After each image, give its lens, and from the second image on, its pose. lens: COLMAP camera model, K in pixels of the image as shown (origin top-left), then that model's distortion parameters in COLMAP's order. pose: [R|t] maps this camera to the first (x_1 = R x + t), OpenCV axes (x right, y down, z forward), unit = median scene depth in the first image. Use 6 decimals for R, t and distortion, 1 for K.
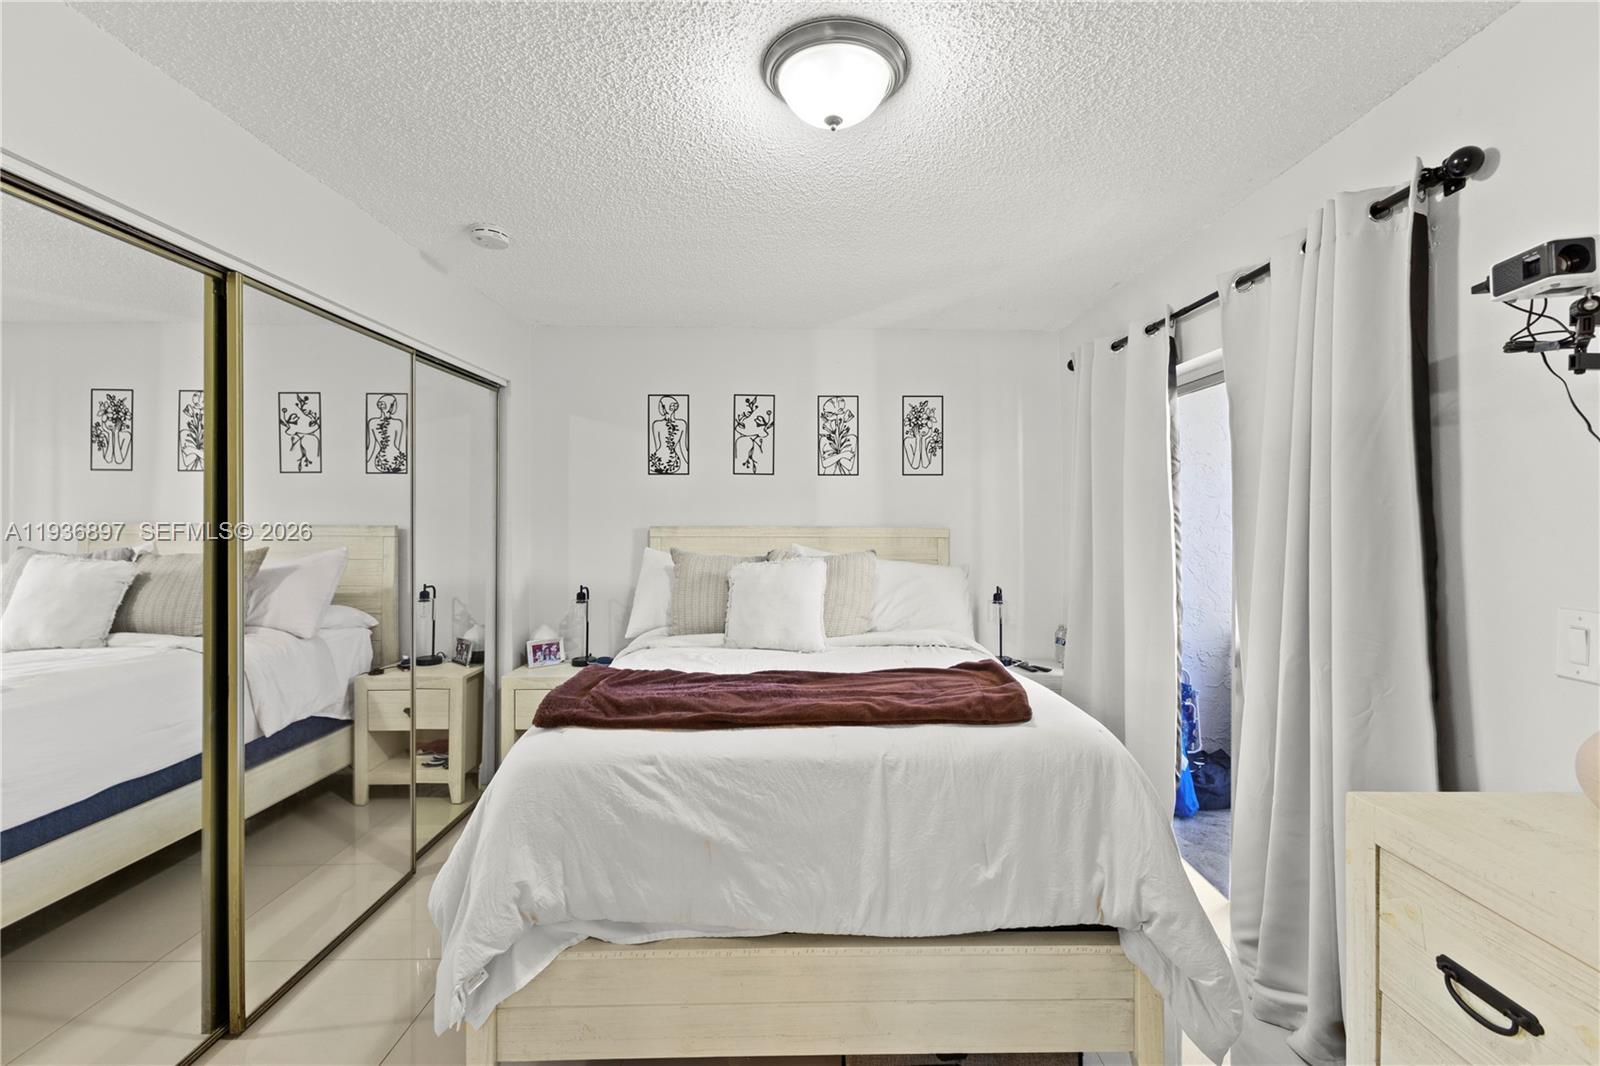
lens RADIAL K [[701.1, 0, 804.4], [0, 701.1, 525.0], [0, 0, 1]] dist [0.004523, 0.000411]
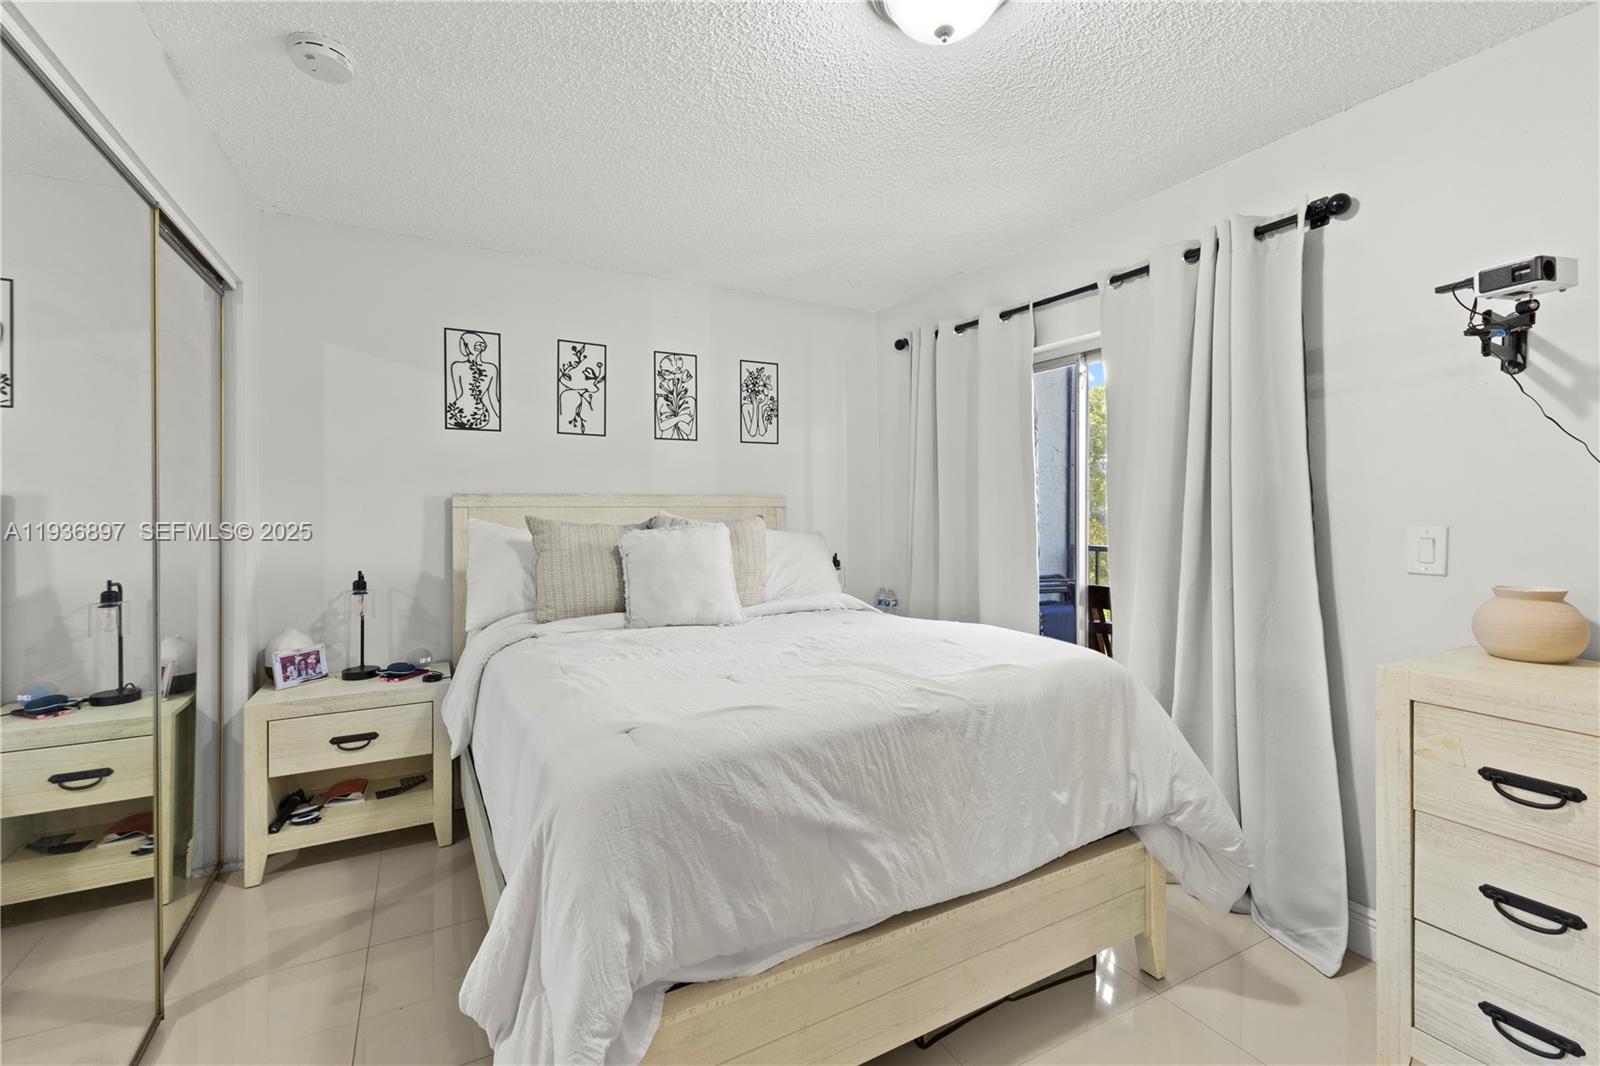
lens RADIAL K [[701.1, 0, 800.1], [0, 701.1, 517.0], [0, 0, 1]] dist [0.004523, 0.000411]
pose [[0.882905, -0.011348, 0.469414, -0.285599], [0.010128, 0.999936, 0.005124, 0.032590], [-0.469442, 0.000230, 0.882963, 0.130831]]
